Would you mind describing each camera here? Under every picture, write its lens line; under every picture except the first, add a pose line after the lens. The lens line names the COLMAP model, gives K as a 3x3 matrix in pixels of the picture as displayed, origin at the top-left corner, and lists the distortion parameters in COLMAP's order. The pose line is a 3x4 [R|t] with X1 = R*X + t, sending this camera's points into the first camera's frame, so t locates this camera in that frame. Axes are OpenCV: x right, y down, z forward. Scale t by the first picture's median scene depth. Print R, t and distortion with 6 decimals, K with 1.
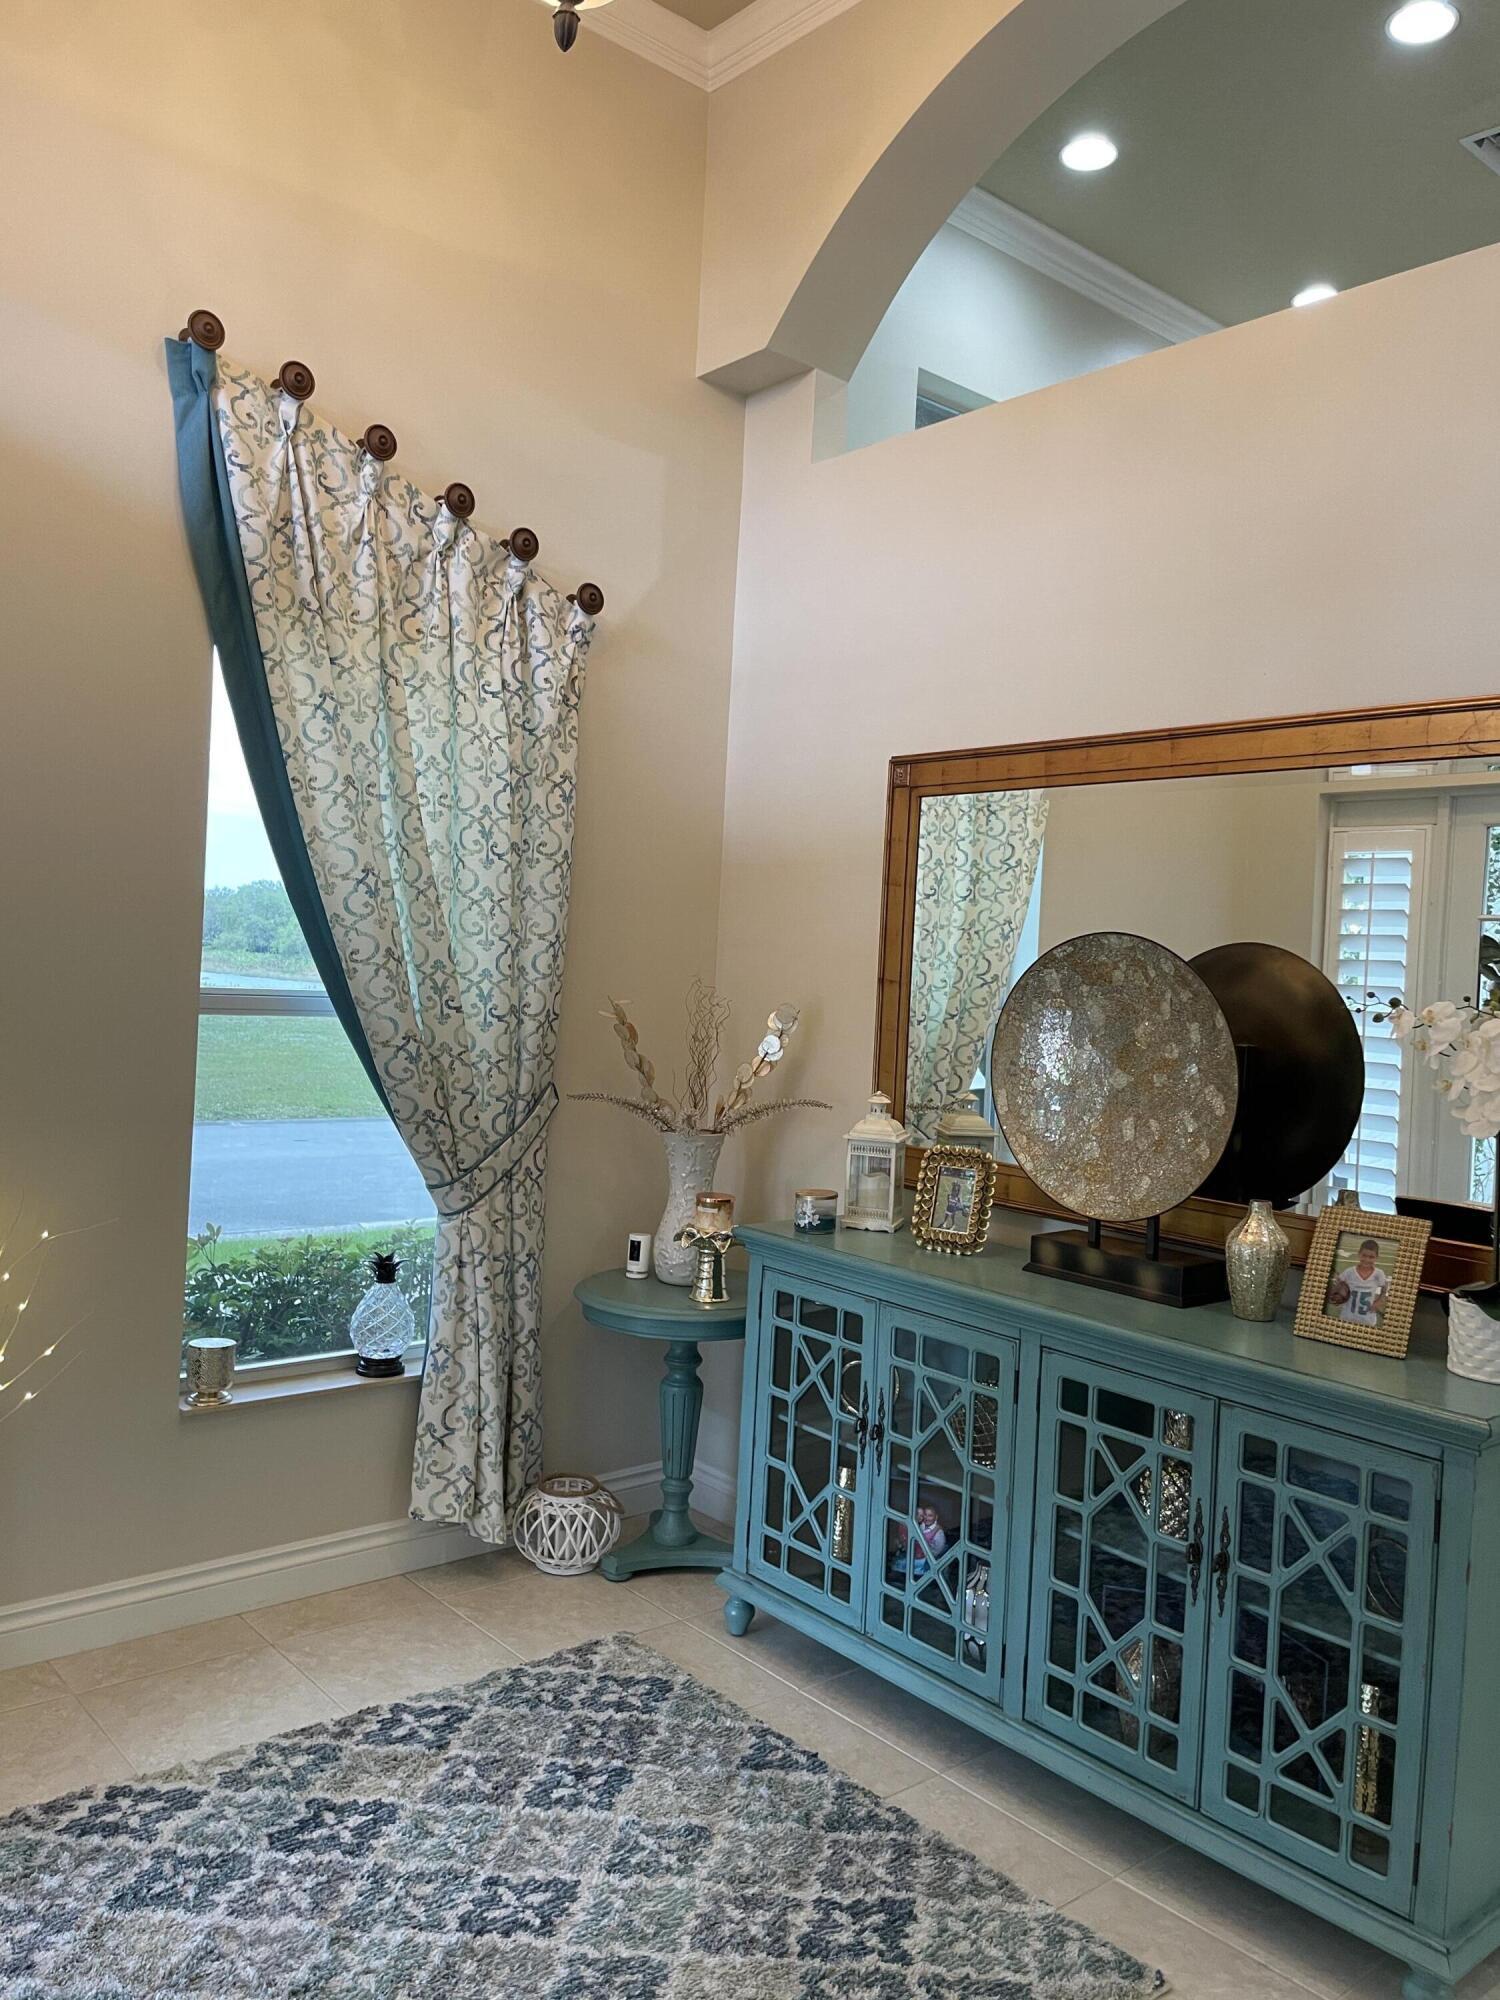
lens RADIAL K [[1516.0, 0, 748.0], [0, 1516.0, 991.6], [0, 0, 1]] dist [0.093630, -0.126397]
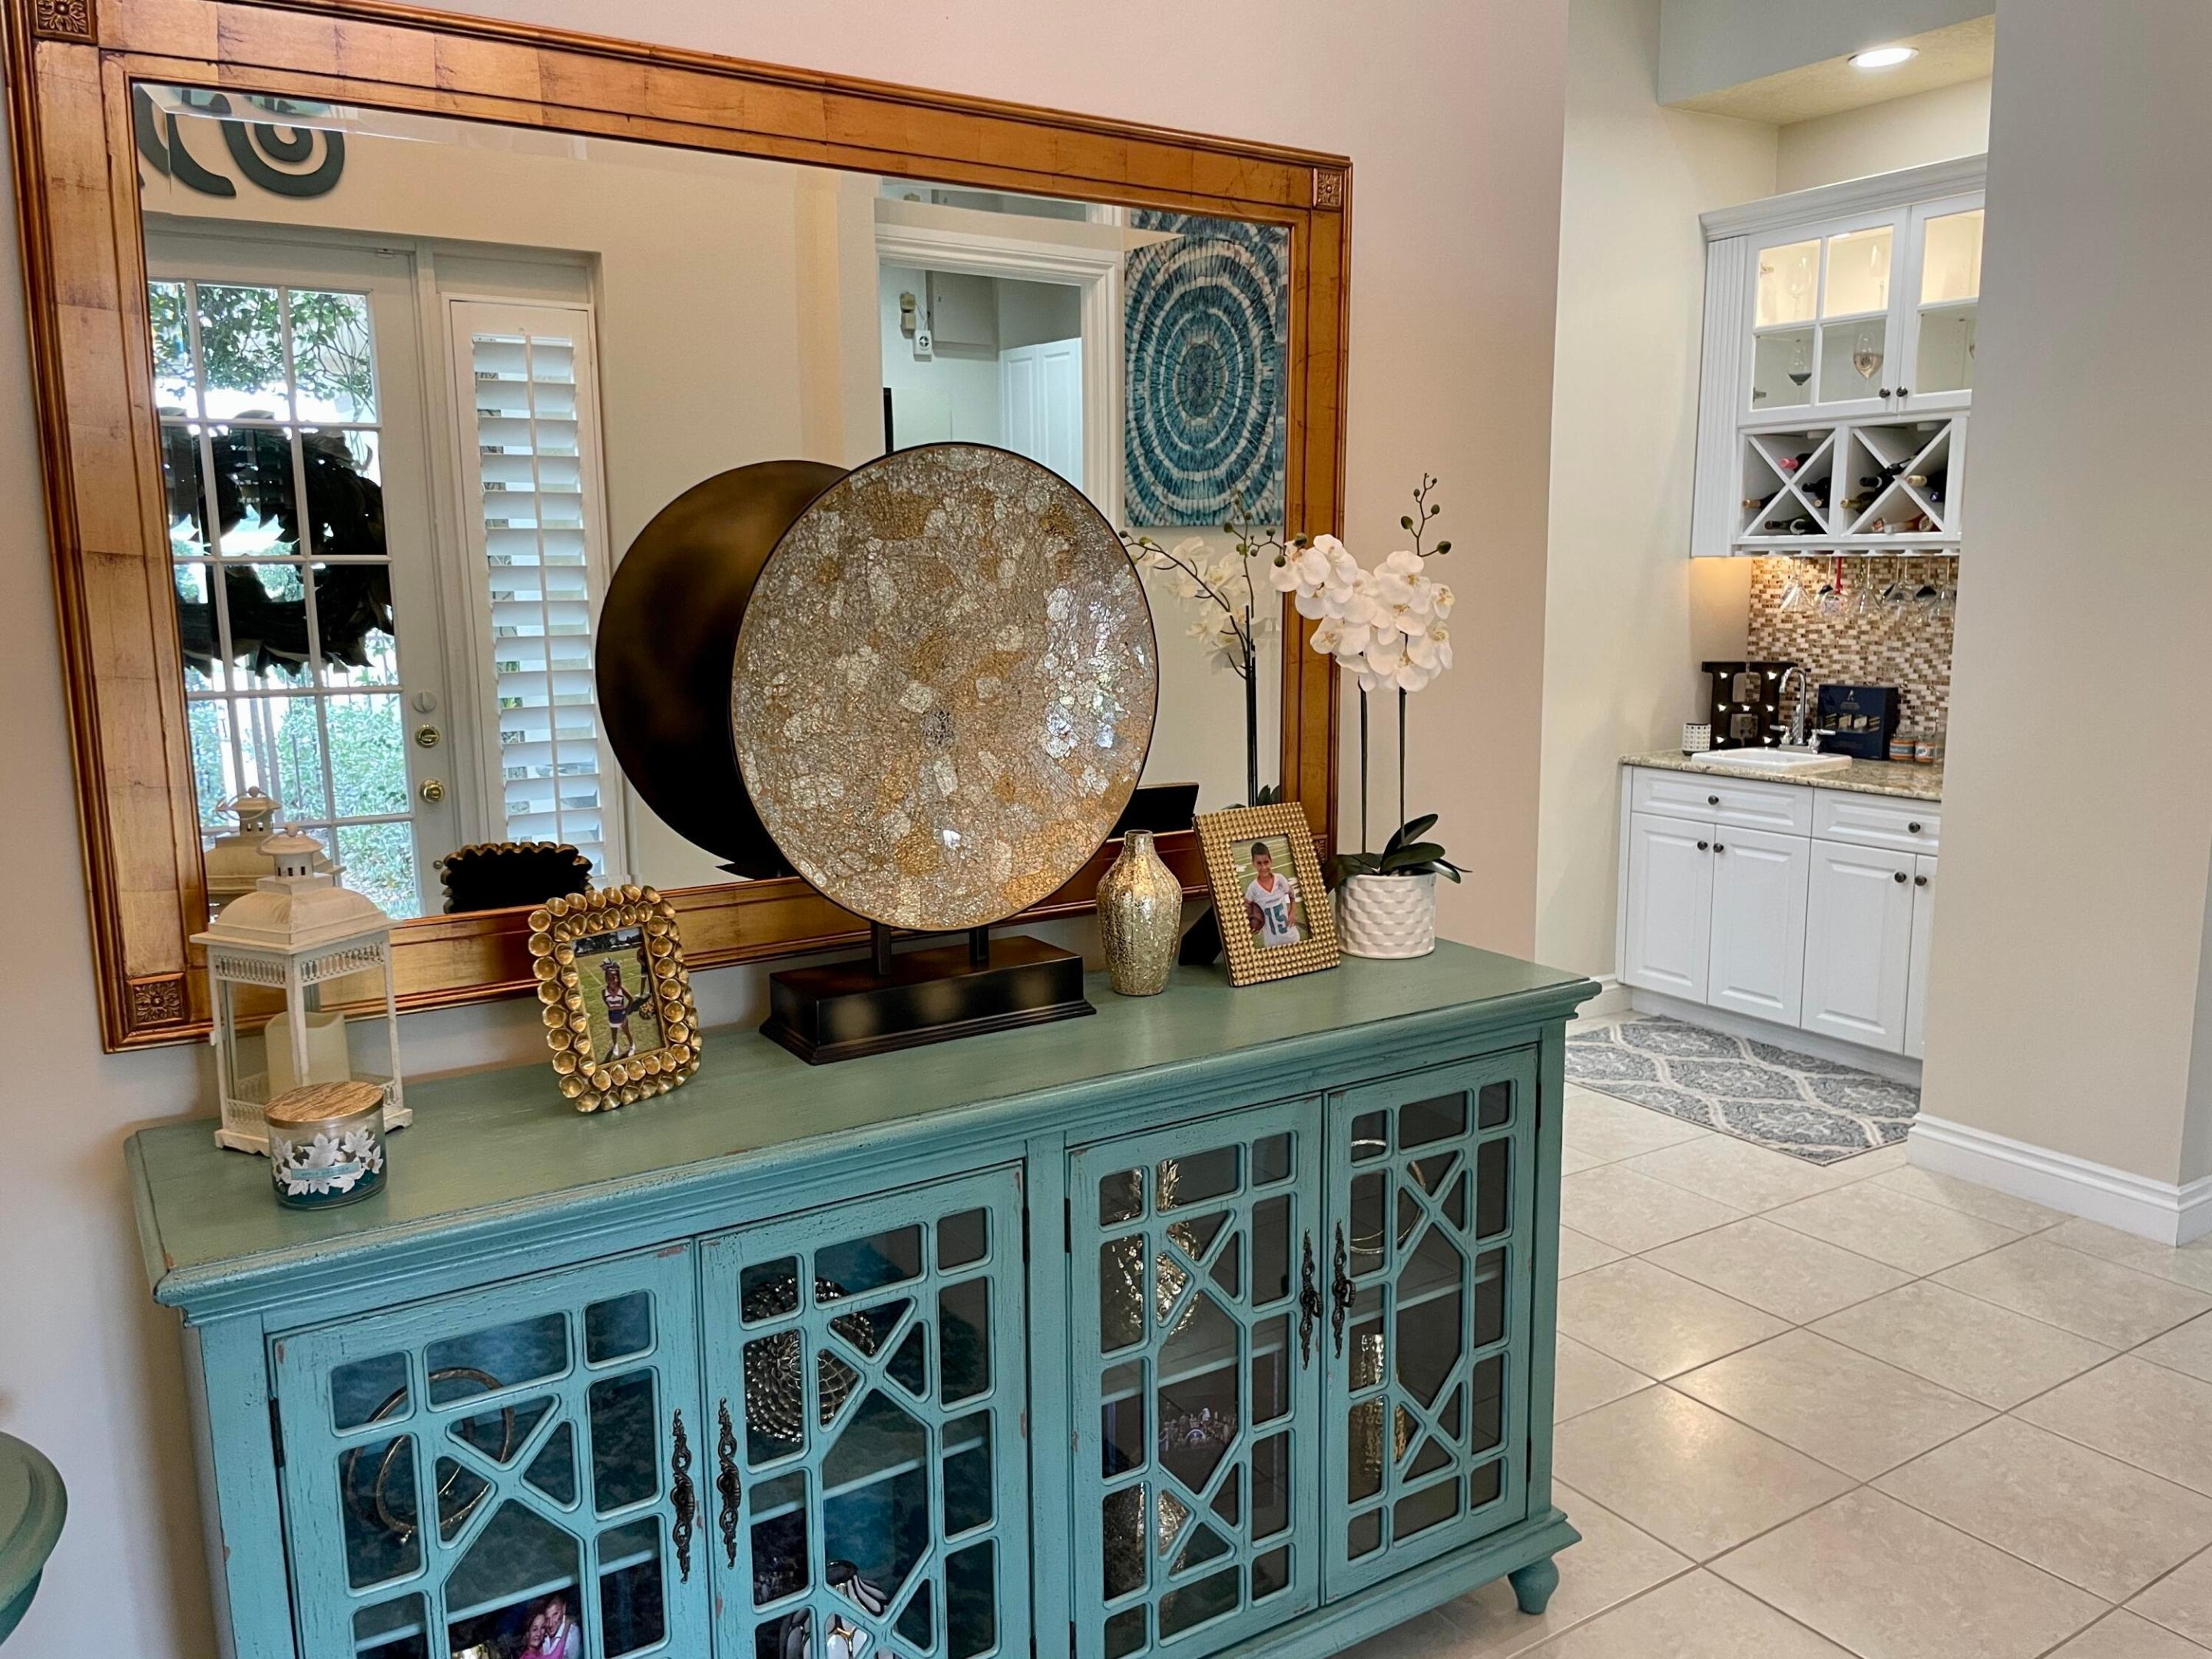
lens RADIAL K [[1676.7, 0, 1105.3], [0, 1676.7, 843.8], [0, 0, 1]] dist [0.093630, -0.126397]
pose [[0.137941, -0.217892, 0.966176, -0.409291], [0.040163, 0.975929, 0.214357, -0.025702], [-0.989626, 0.009236, 0.143372, 0.867151]]
